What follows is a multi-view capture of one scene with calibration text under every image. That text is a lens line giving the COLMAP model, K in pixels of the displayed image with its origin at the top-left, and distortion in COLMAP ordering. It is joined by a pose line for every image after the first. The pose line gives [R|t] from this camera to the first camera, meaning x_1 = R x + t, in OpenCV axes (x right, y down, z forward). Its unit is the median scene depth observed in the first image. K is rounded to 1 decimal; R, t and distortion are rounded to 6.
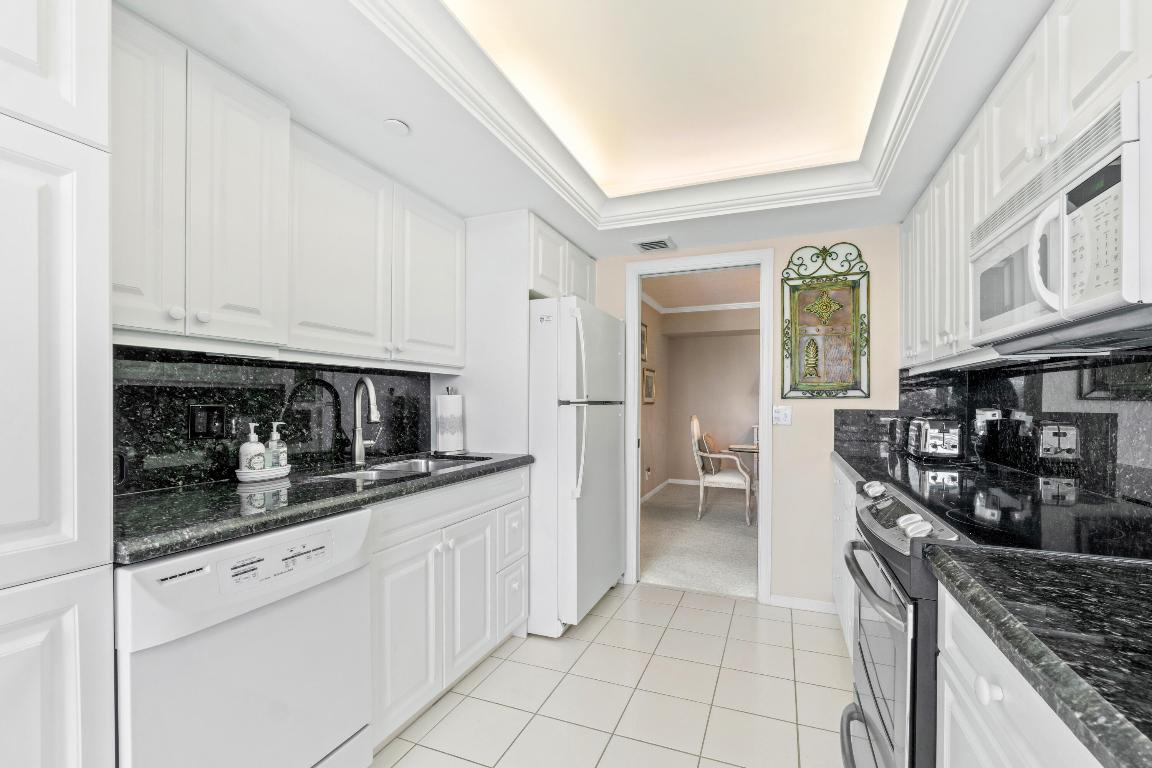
lens RADIAL K [[506.7, 0, 577.9], [0, 506.7, 401.1], [0, 0, 1]] dist [-0.004735, 0.000782]
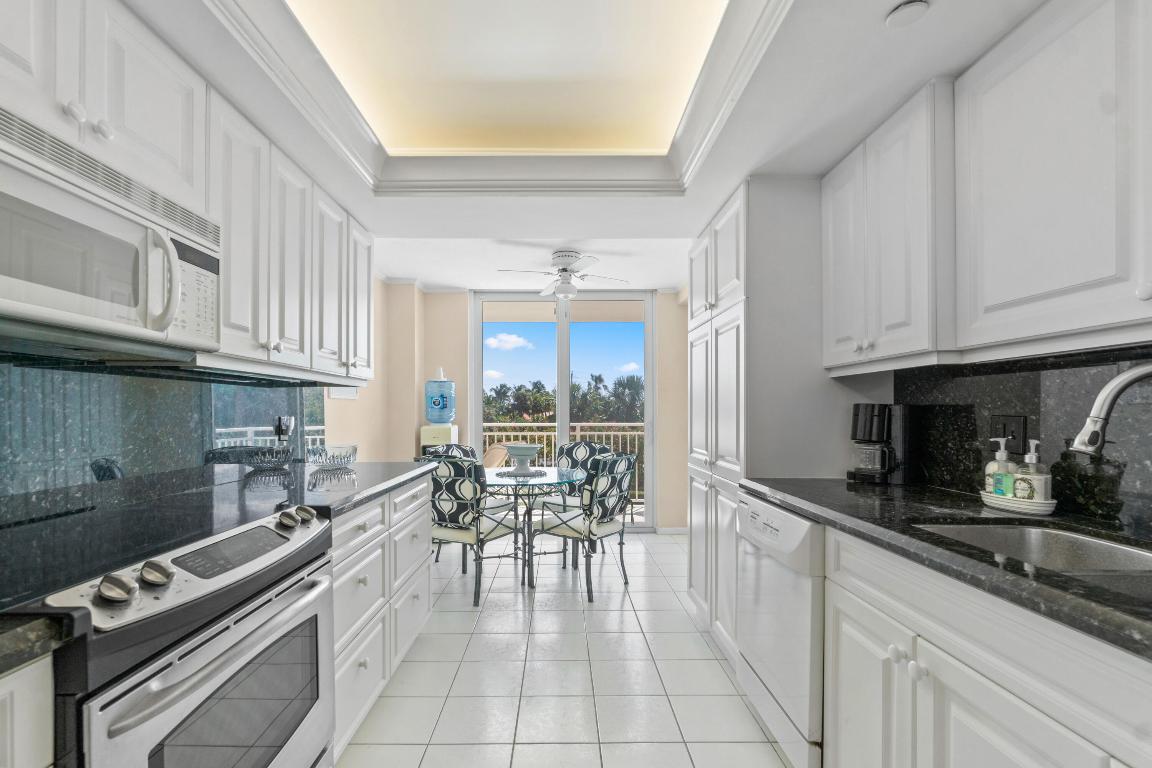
lens RADIAL K [[506.7, 0, 562.9], [0, 506.7, 413.1], [0, 0, 1]] dist [-0.004735, 0.000782]
pose [[-0.923507, 0.000708, -0.383581, 0.217663], [-0.001447, 0.999985, 0.005330, -0.000131], [0.383579, 0.005478, -0.923492, 0.950351]]
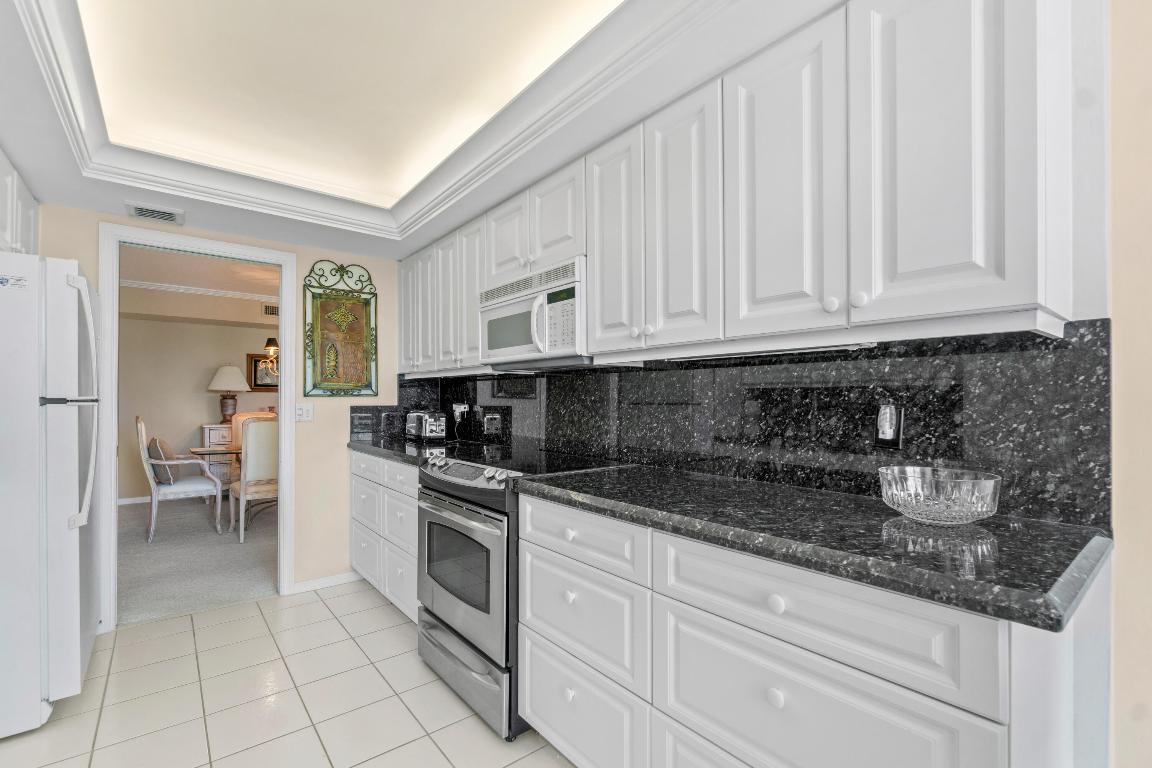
lens RADIAL K [[506.7, 0, 575.0], [0, 506.7, 389.5], [0, 0, 1]] dist [-0.004735, 0.000782]
pose [[0.483564, 0.016458, 0.875154, -0.270884], [-0.000736, 0.999830, -0.018396, -0.000048], [-0.875309, 0.008252, 0.483494, -0.018869]]
